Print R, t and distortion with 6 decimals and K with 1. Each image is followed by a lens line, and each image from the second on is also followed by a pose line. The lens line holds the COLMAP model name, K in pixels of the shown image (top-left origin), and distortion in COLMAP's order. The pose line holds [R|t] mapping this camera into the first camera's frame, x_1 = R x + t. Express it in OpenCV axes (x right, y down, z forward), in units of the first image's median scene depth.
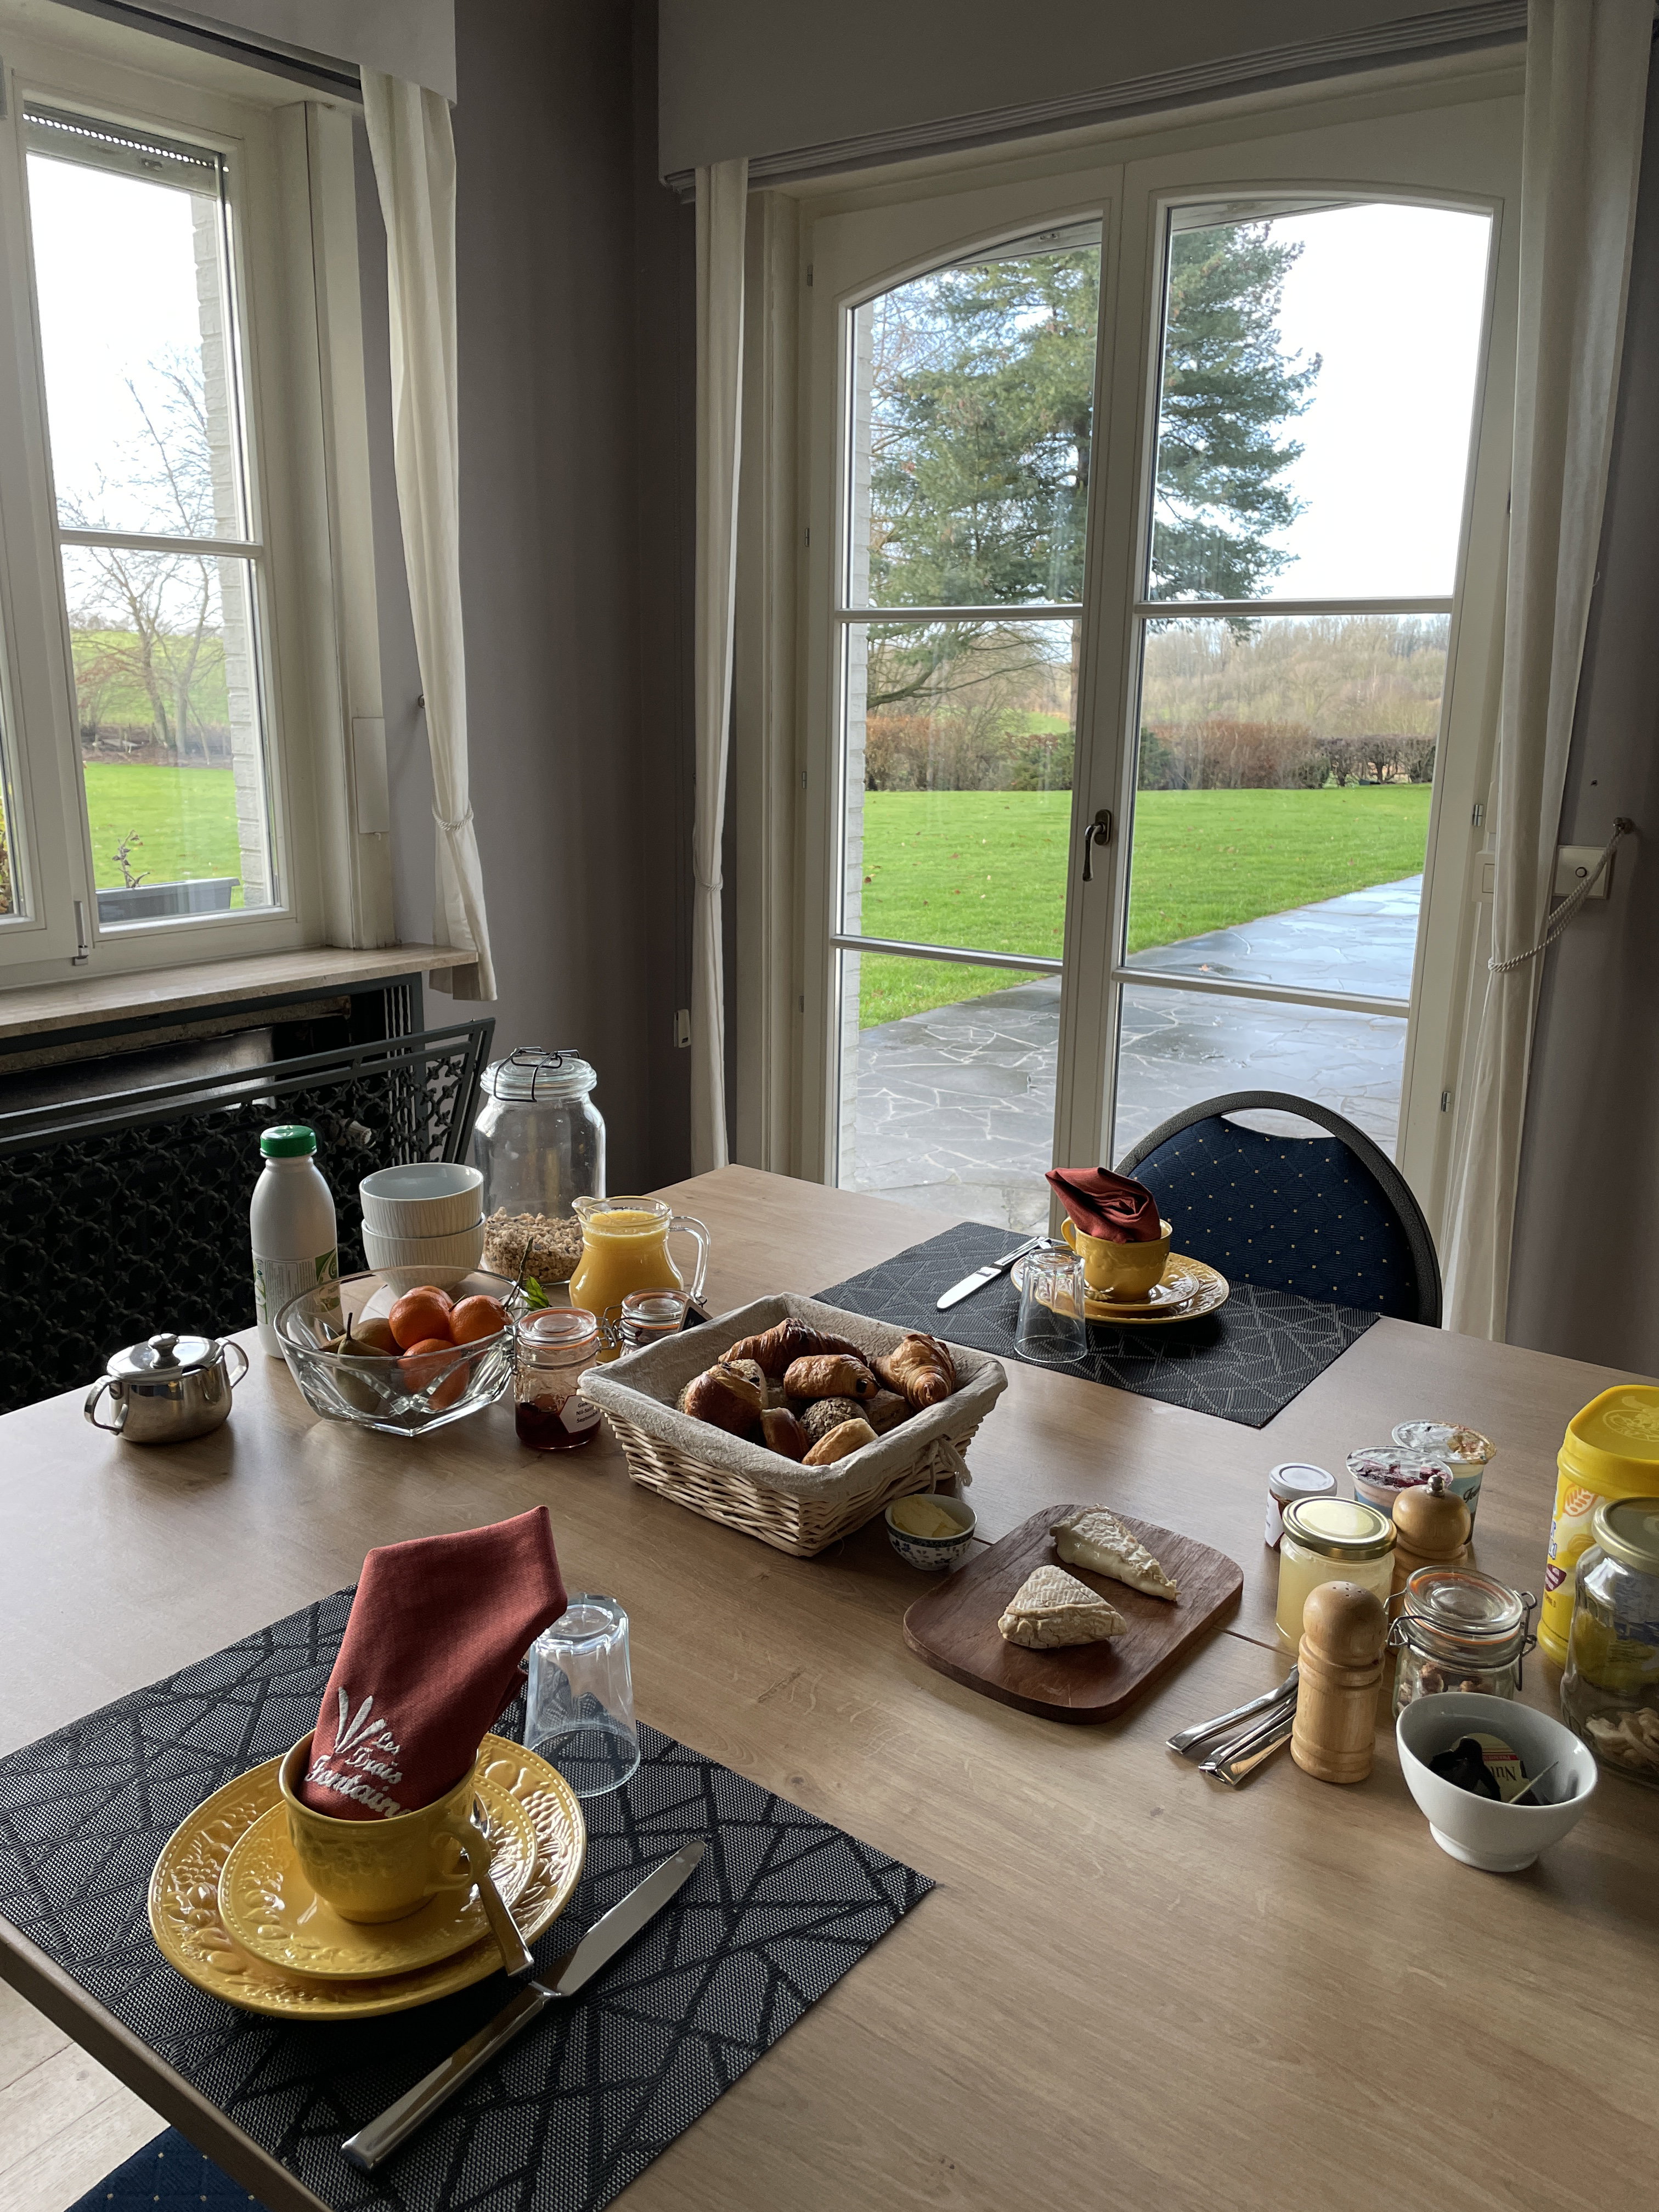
lens RADIAL K [[1713.5, 0, 829.5], [0, 1713.5, 1106.0], [0, 0, 1]] dist [0.068885, -0.101664]
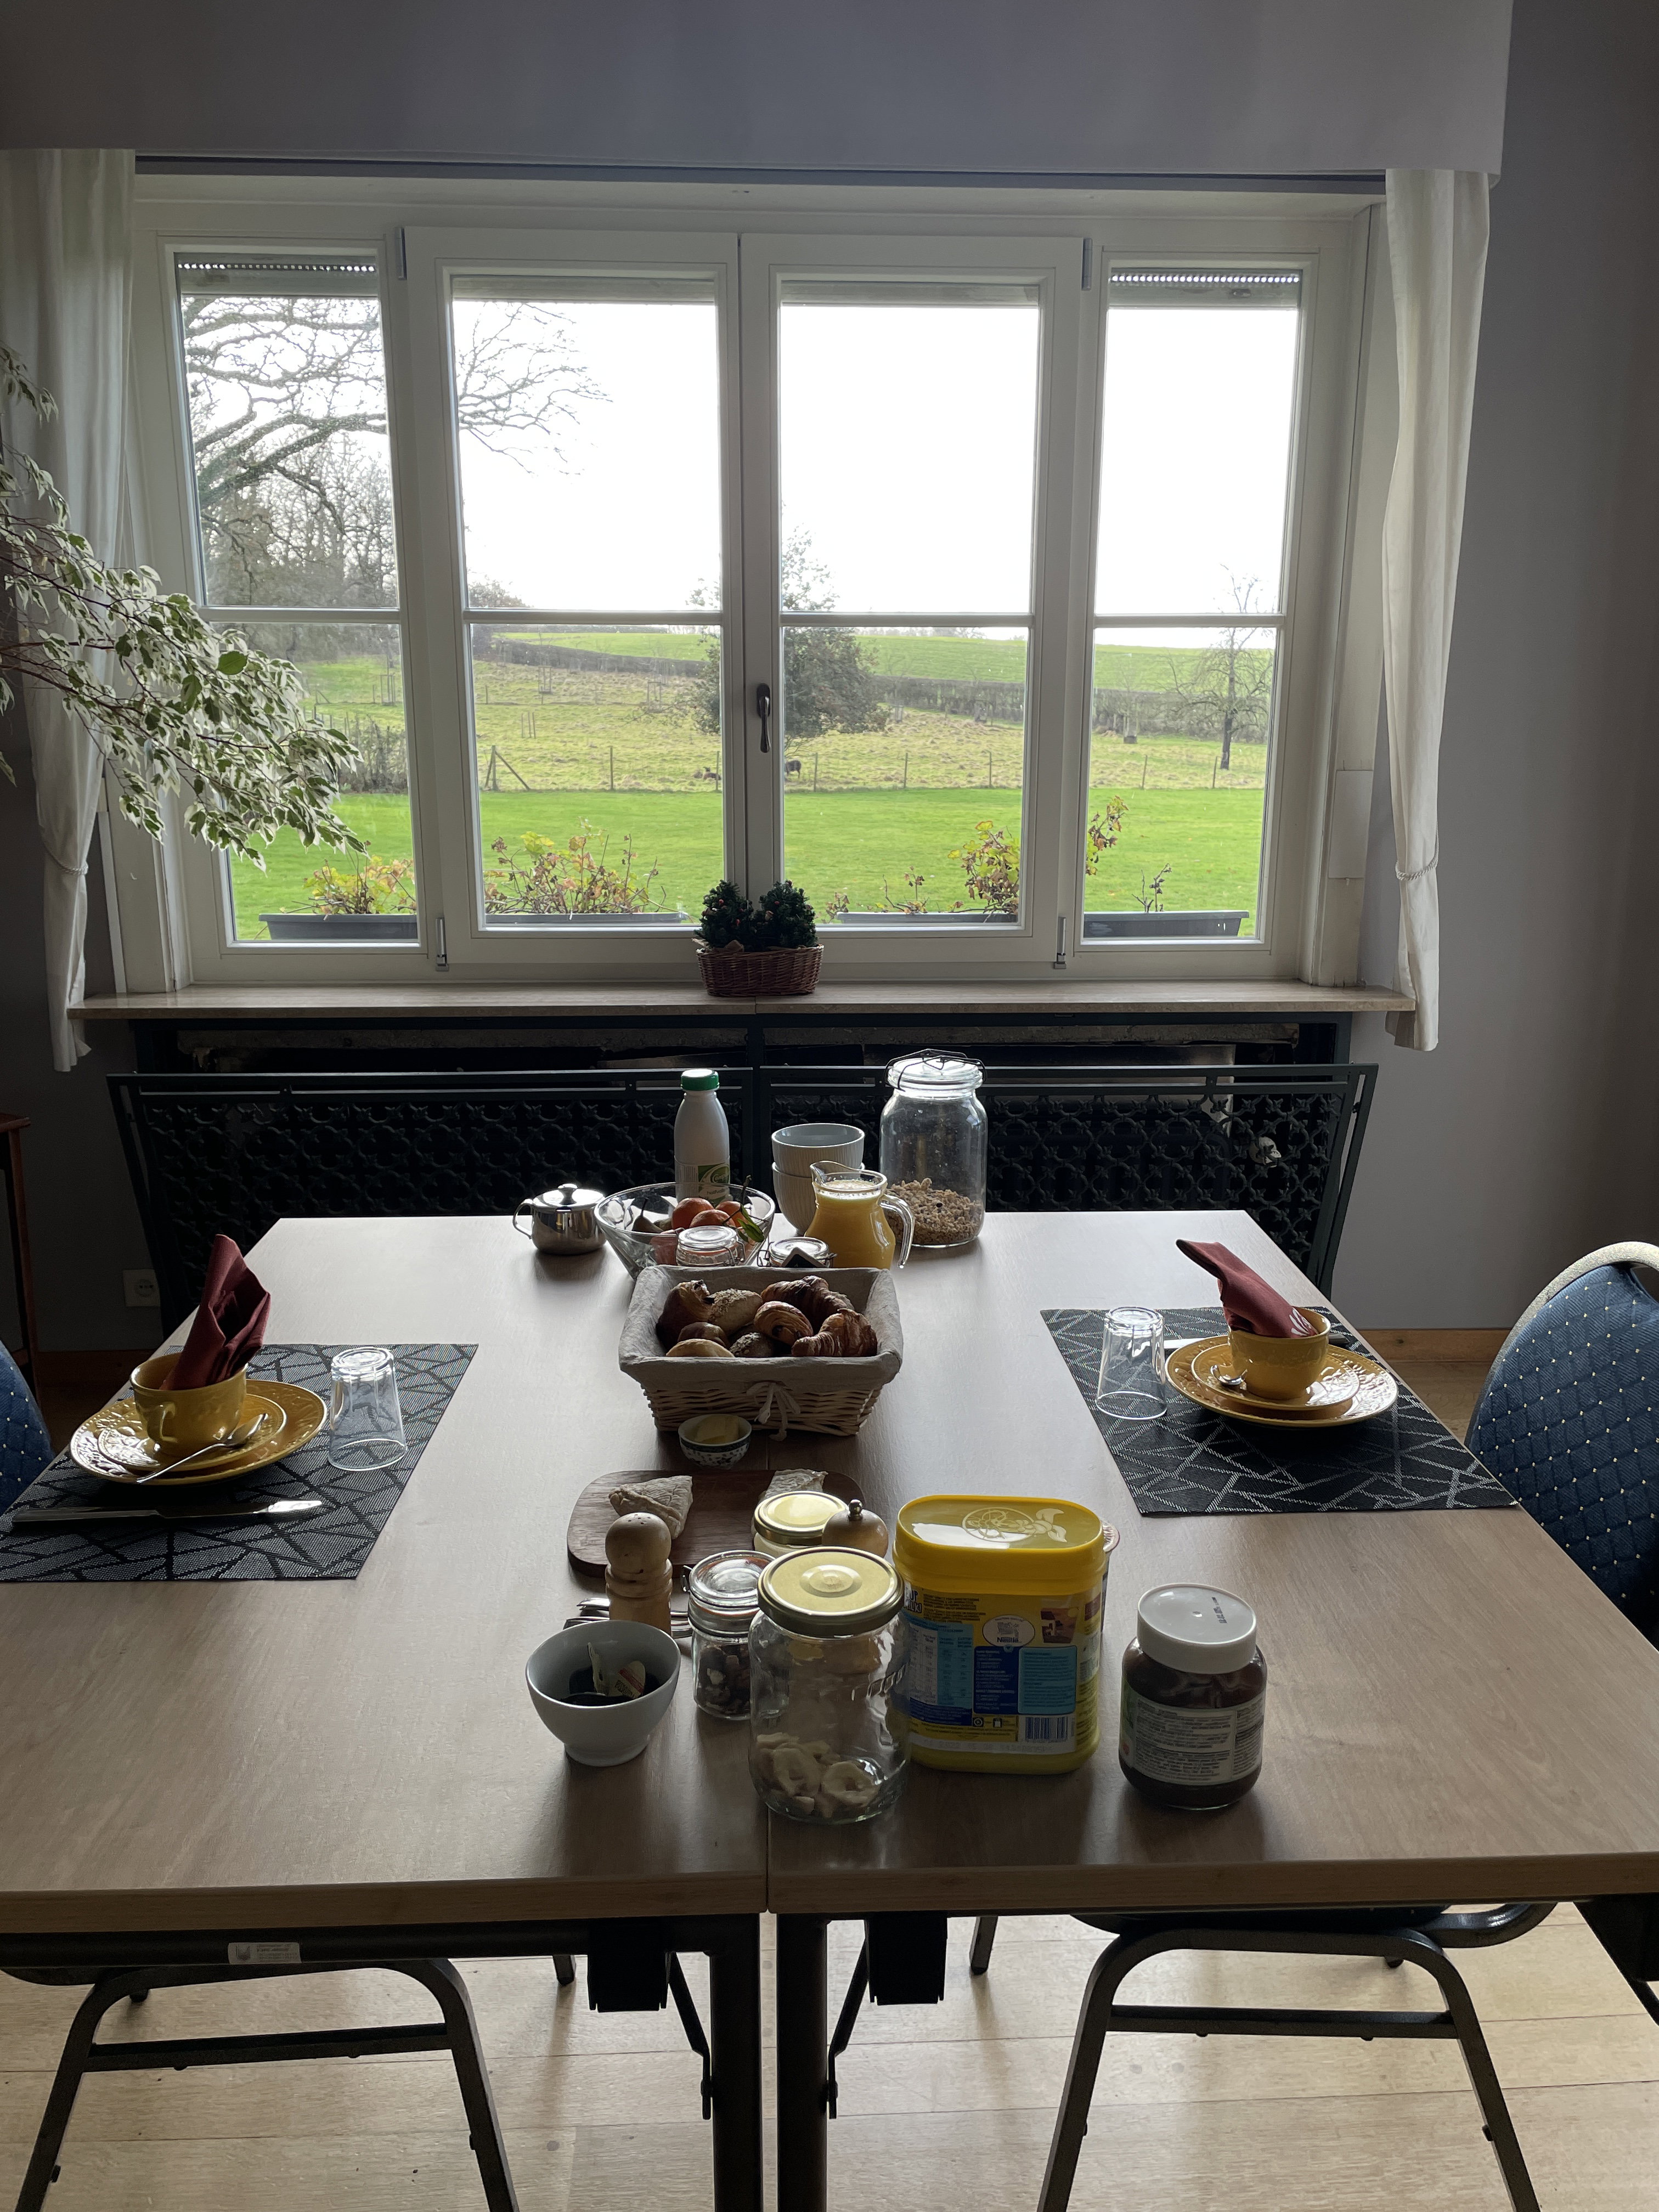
lens RADIAL K [[1713.5, 0, 829.5], [0, 1713.5, 1106.0], [0, 0, 1]] dist [0.068885, -0.101664]
pose [[0.634358, 0.163331, -0.755588, 0.397660], [-0.183586, 0.981292, 0.057990, -0.027176], [0.750924, 0.101929, 0.652475, 0.094571]]
